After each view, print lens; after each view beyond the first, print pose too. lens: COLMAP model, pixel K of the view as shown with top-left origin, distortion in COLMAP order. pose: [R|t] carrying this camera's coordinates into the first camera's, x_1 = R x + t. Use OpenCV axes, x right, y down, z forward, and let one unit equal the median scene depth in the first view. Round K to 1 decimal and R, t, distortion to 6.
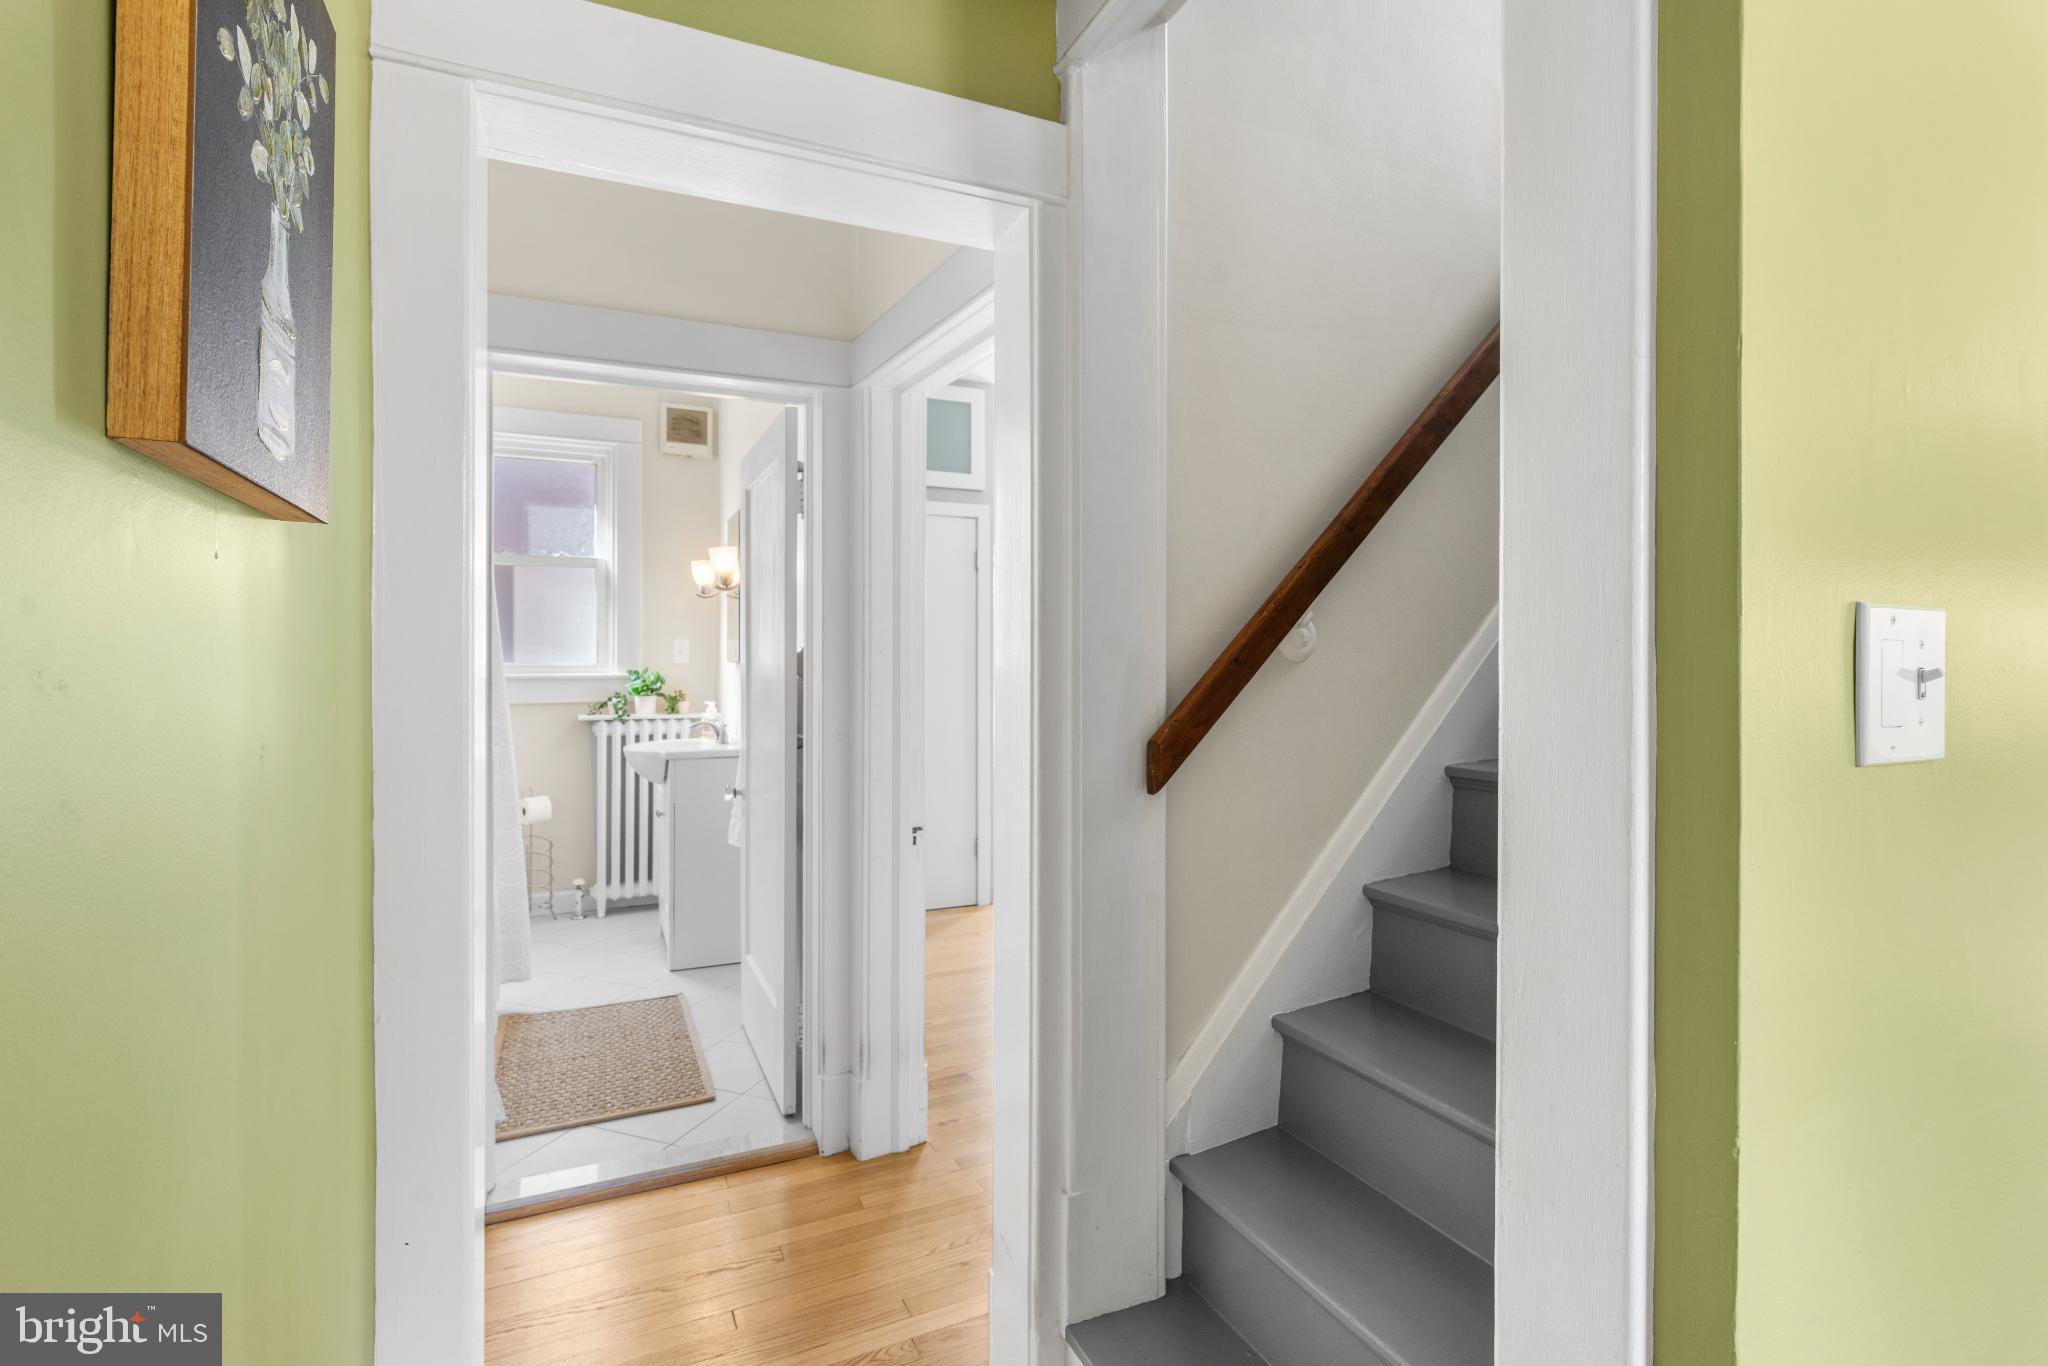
lens RADIAL K [[941.2, 0, 1030.0], [0, 941.2, 663.6], [0, 0, 1]] dist [-0.004861, 0.000825]
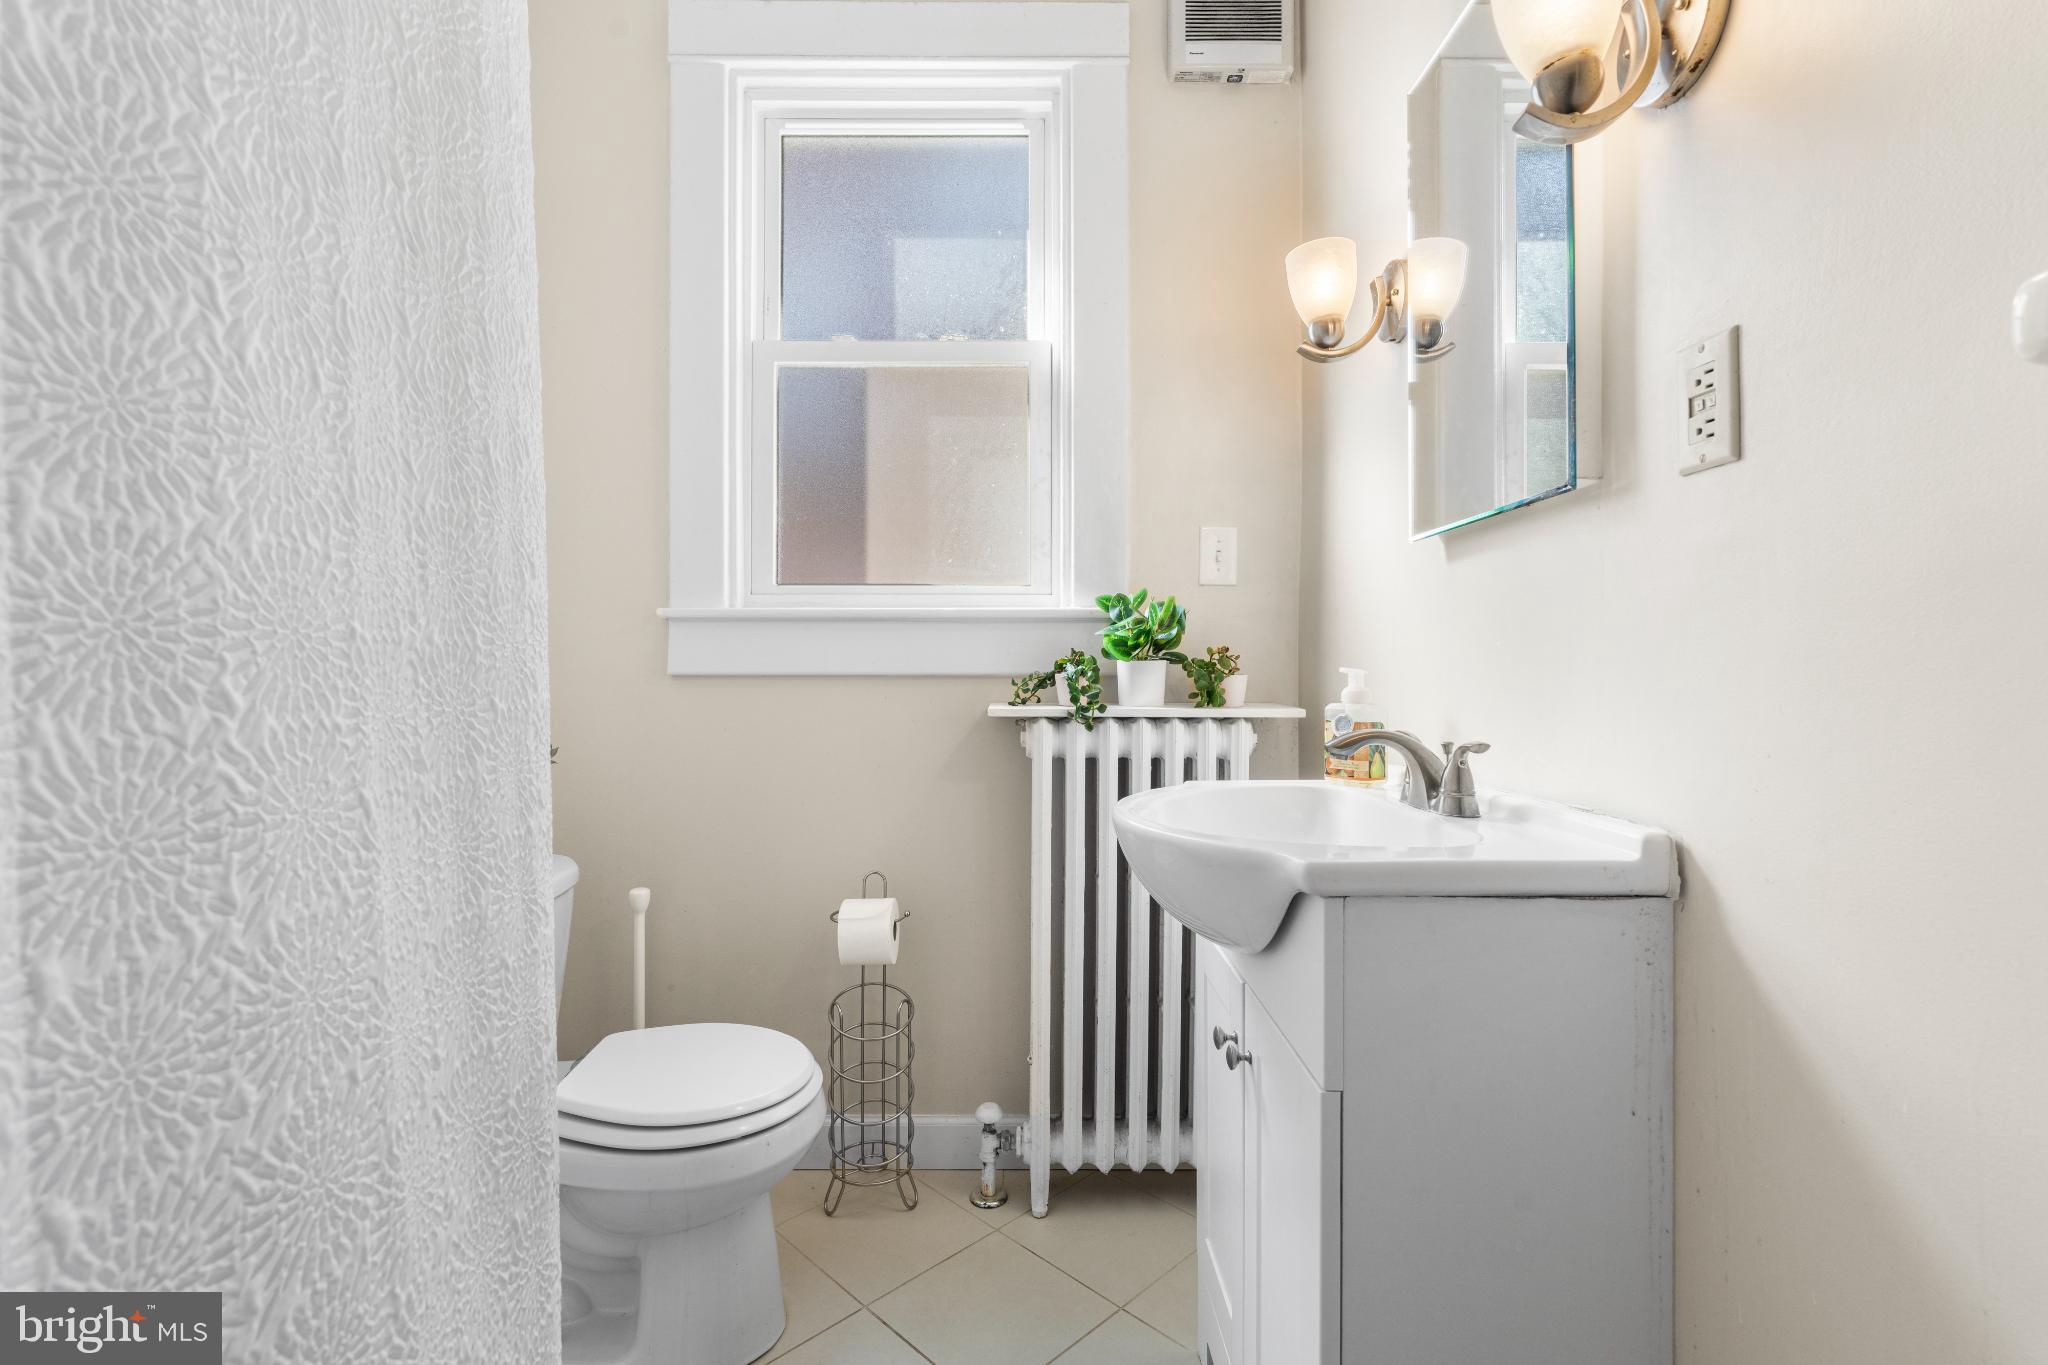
lens RADIAL K [[941.2, 0, 1025.5], [0, 941.2, 675.1], [0, 0, 1]] dist [-0.004861, 0.000825]
pose [[0.898018, 0.002981, -0.439948, -0.280646], [-0.000885, 0.999987, 0.004969, 0.039287], [0.439957, -0.004073, 0.898009, 0.626737]]
